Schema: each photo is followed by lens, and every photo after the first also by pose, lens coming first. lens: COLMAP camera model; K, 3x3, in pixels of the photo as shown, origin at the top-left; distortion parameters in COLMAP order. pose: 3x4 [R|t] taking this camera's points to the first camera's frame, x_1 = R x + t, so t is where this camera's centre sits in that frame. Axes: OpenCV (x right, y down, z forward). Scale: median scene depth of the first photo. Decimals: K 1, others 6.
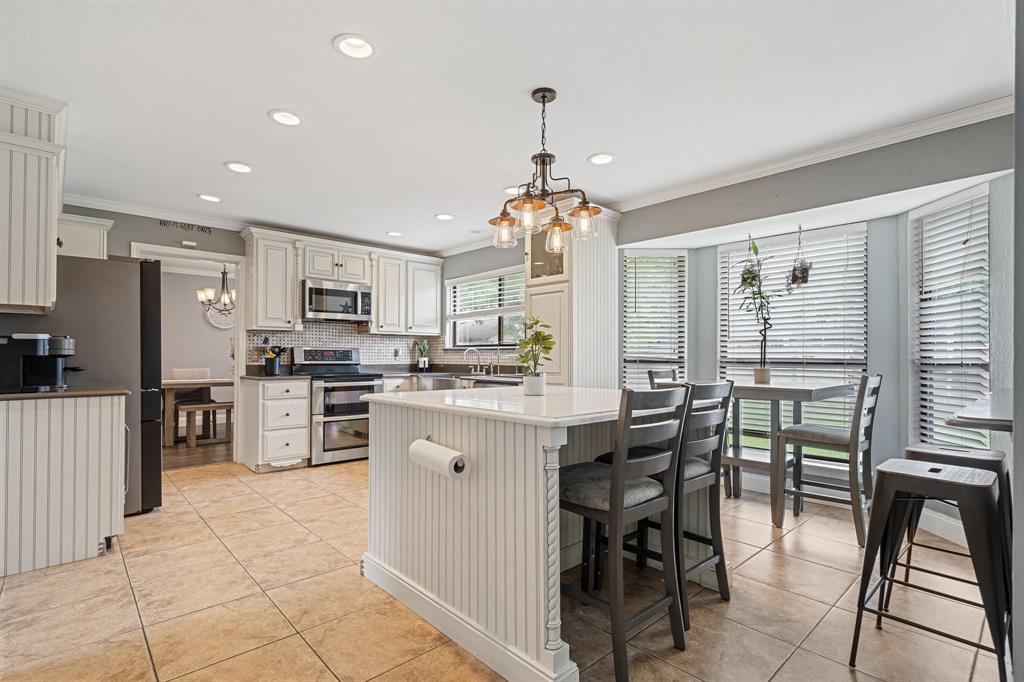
lens RADIAL K [[493.4, 0, 512.7], [0, 493.4, 347.2], [0, 0, 1]] dist [-0.001284, 0.000672]
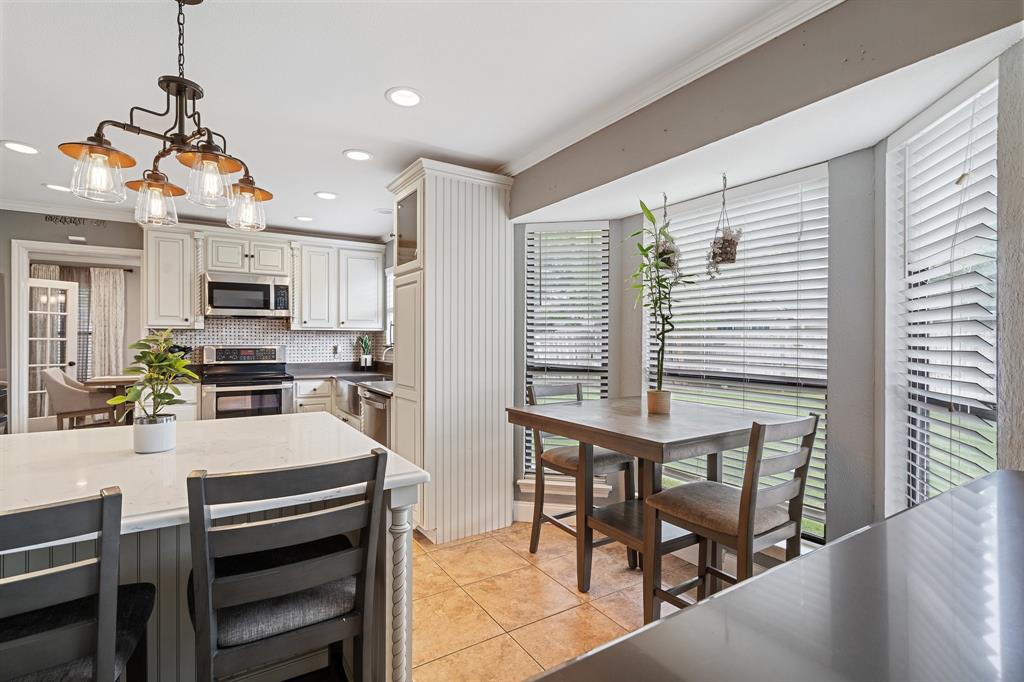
lens RADIAL K [[482.3, 0, 512.3], [0, 482.3, 336.5], [0, 0, 1]] dist [-0.000400, 0.000114]
pose [[0.982920, -0.001343, -0.184029, 0.299993], [0.003830, 0.999906, 0.013158, -0.028805], [0.183994, -0.013638, 0.982833, 0.220435]]
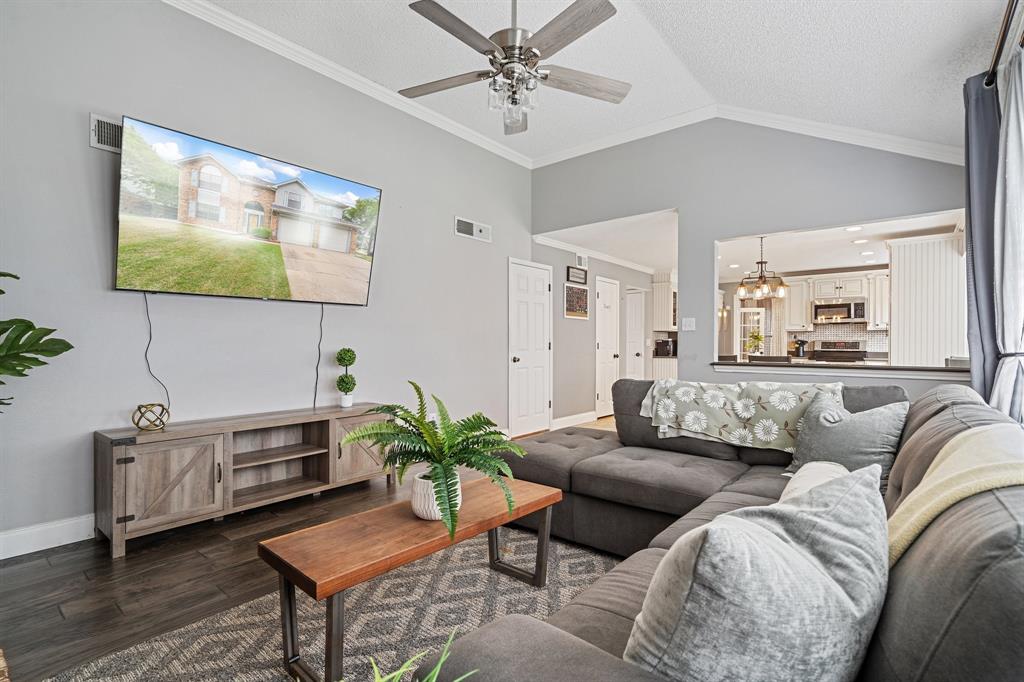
lens RADIAL K [[493.4, 0, 504.6], [0, 493.4, 345.1], [0, 0, 1]] dist [-0.001284, 0.000672]
pose [[0.123719, -0.000652, -0.992317, 1.109856], [0.015273, 0.999883, 0.001247, -0.002606], [0.992200, -0.015310, 0.123715, -0.257437]]
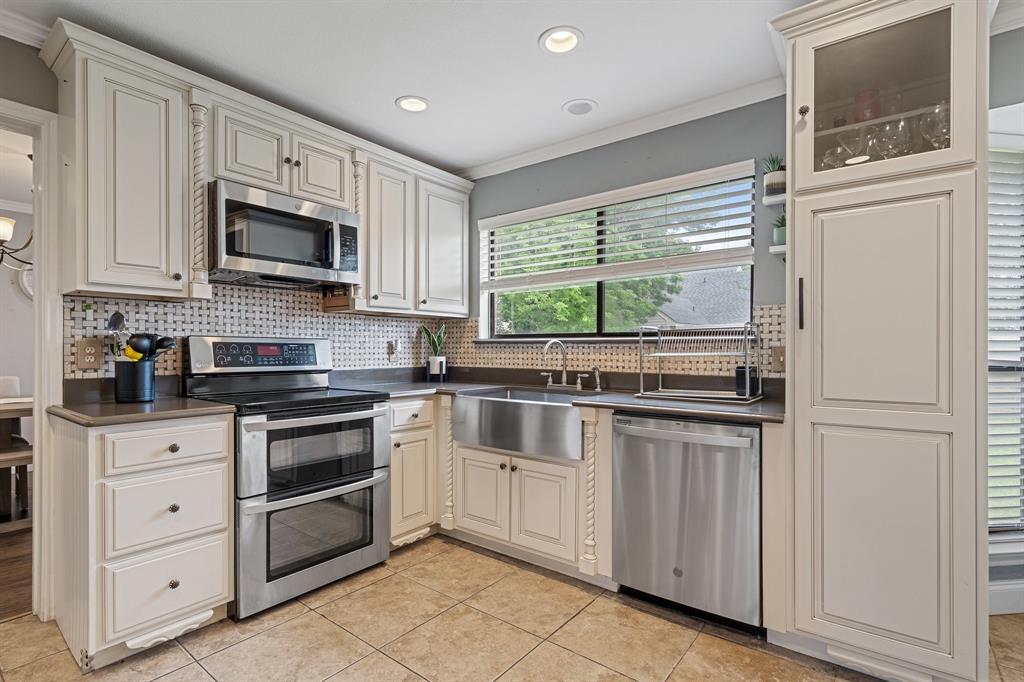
lens RADIAL K [[493.4, 0, 506.8], [0, 493.4, 348.2], [0, 0, 1]] dist [-0.001284, 0.000672]
pose [[0.987946, -0.001009, 0.154793, -0.232567], [-0.001820, 0.999834, 0.018136, 0.001584], [-0.154785, -0.018199, 0.987780, 0.522292]]
